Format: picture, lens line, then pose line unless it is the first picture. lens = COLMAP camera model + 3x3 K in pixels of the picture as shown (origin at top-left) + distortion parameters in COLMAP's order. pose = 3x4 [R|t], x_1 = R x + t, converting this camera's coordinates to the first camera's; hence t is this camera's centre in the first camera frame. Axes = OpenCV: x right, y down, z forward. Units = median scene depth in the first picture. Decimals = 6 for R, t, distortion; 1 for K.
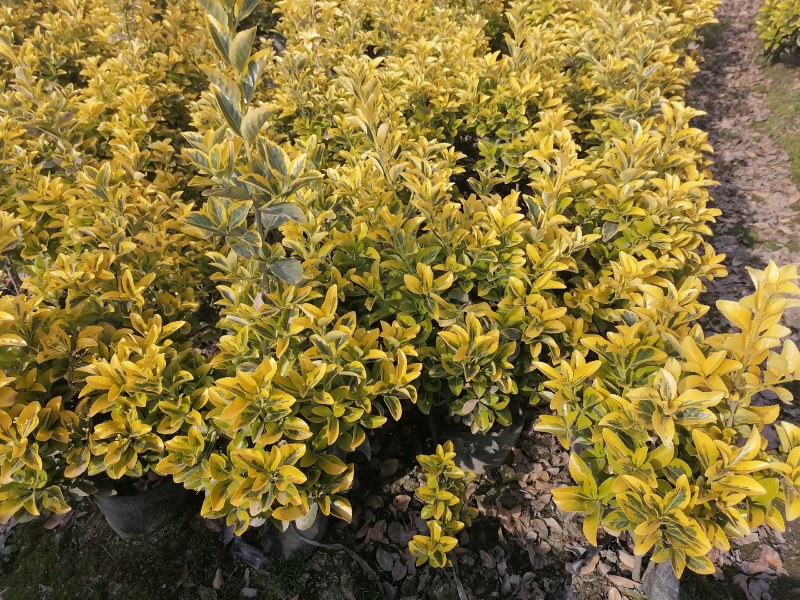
lens RADIAL K [[599.4, 0, 399.4], [0, 599.4, 296.2], [0, 0, 1]] dist [0.075182, -0.096021]
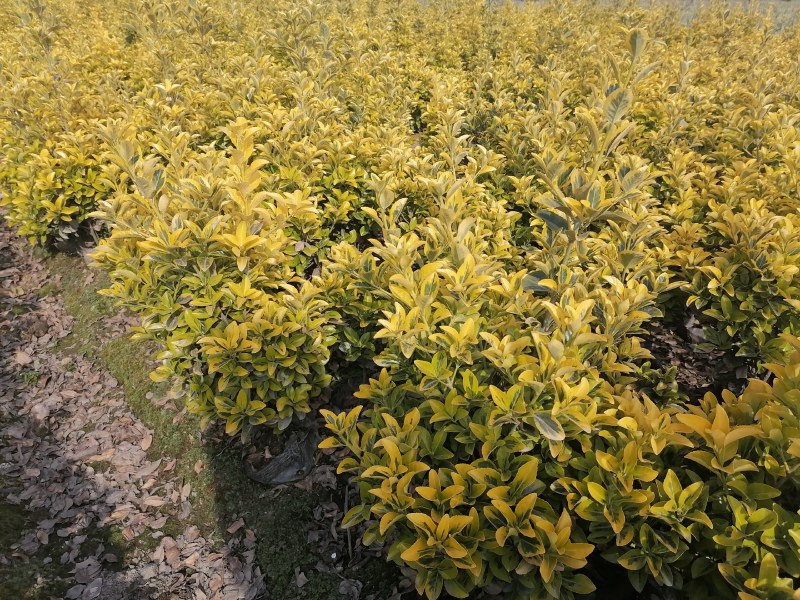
lens RADIAL K [[599.4, 0, 399.4], [0, 599.4, 296.2], [0, 0, 1]] dist [0.075182, -0.096021]
pose [[0.530730, -0.318098, 0.785582, 0.300991], [0.479976, 0.876743, 0.030745, -0.203435], [-0.698533, 0.360744, 0.617993, 0.267757]]
